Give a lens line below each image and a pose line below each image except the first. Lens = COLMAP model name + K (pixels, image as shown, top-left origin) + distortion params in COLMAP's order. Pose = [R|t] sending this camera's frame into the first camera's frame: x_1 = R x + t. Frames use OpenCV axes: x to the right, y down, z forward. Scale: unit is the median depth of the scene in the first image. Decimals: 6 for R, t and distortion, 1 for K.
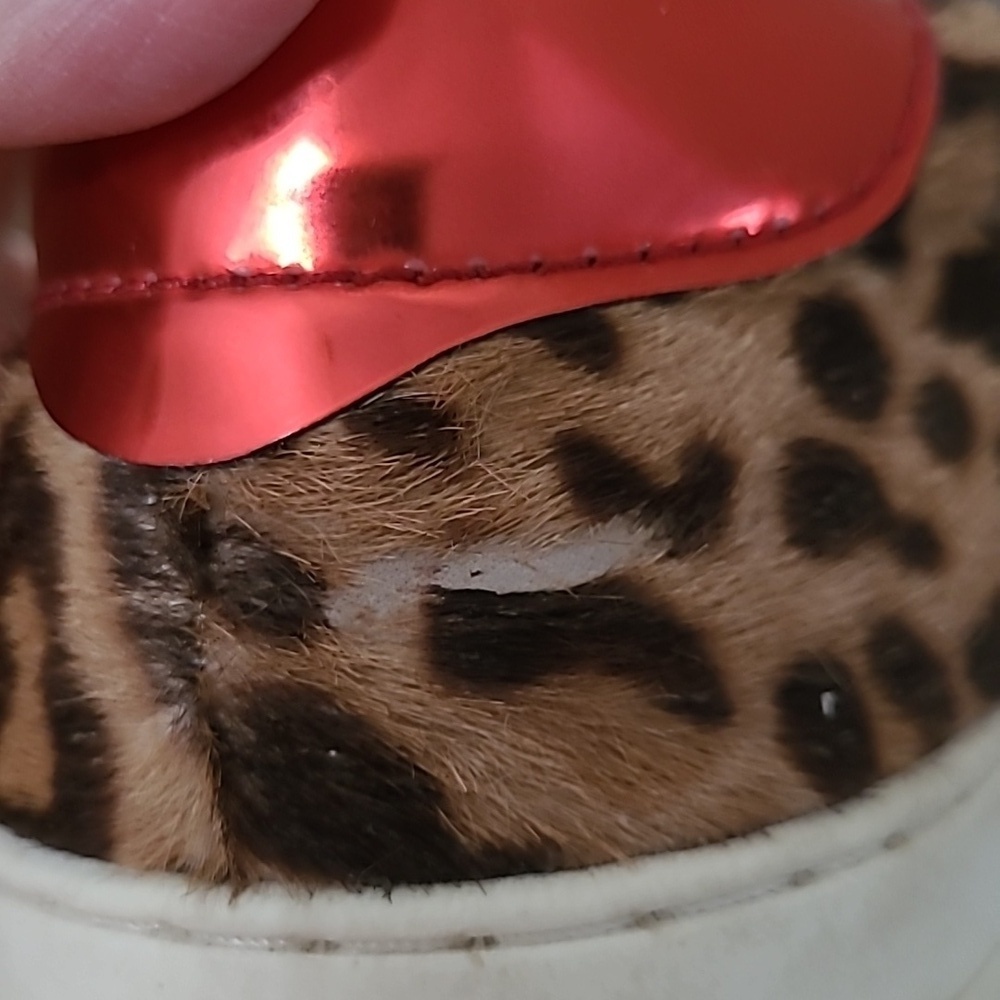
lens RADIAL K [[1627.3, 0, 500.1], [0, 1627.3, 501.1], [0, 0, 1]] dist [-0.097330, 0.000000]
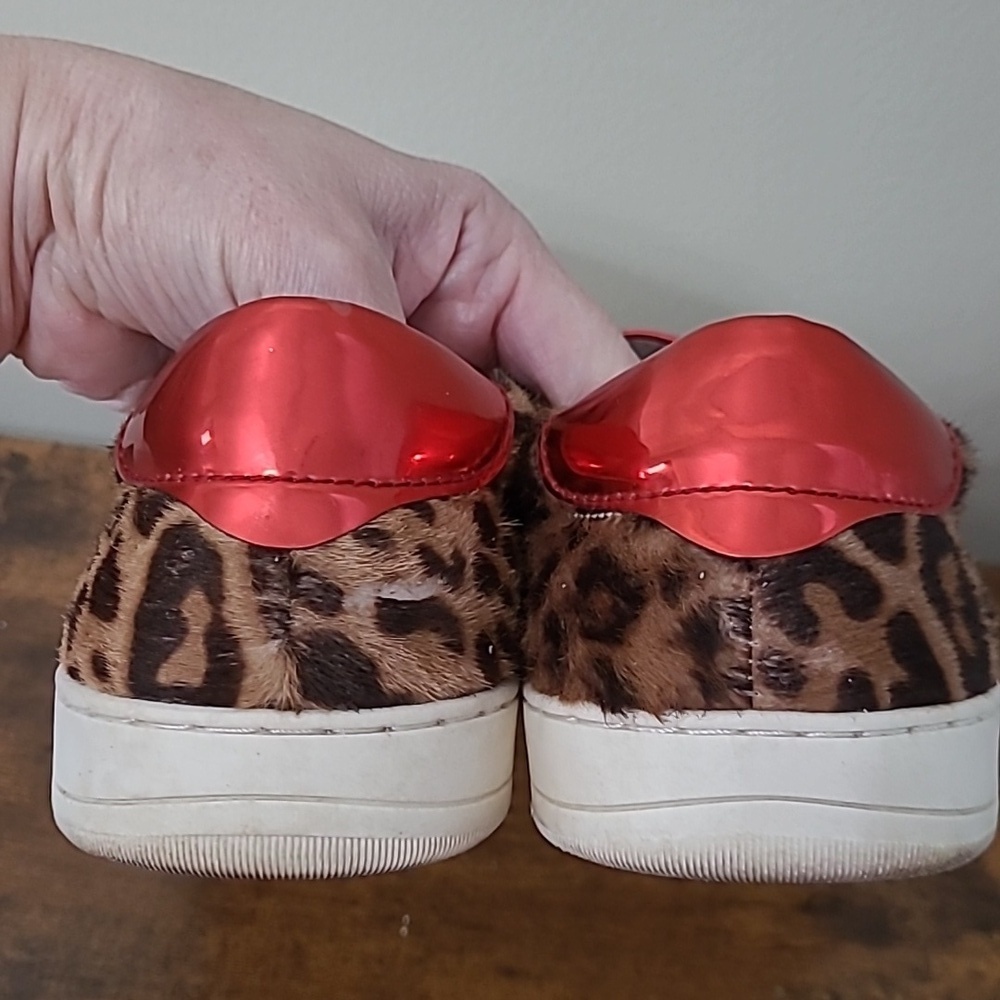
lens RADIAL K [[1627.3, 0, 500.0], [0, 1627.3, 499.7], [0, 0, 1]] dist [-0.097330, 0.000000]
pose [[0.859768, 0.079197, 0.504507, -1.238554], [-0.027475, 0.993644, -0.109160, 0.180251], [-0.509946, 0.079990, 0.856479, -1.439859]]
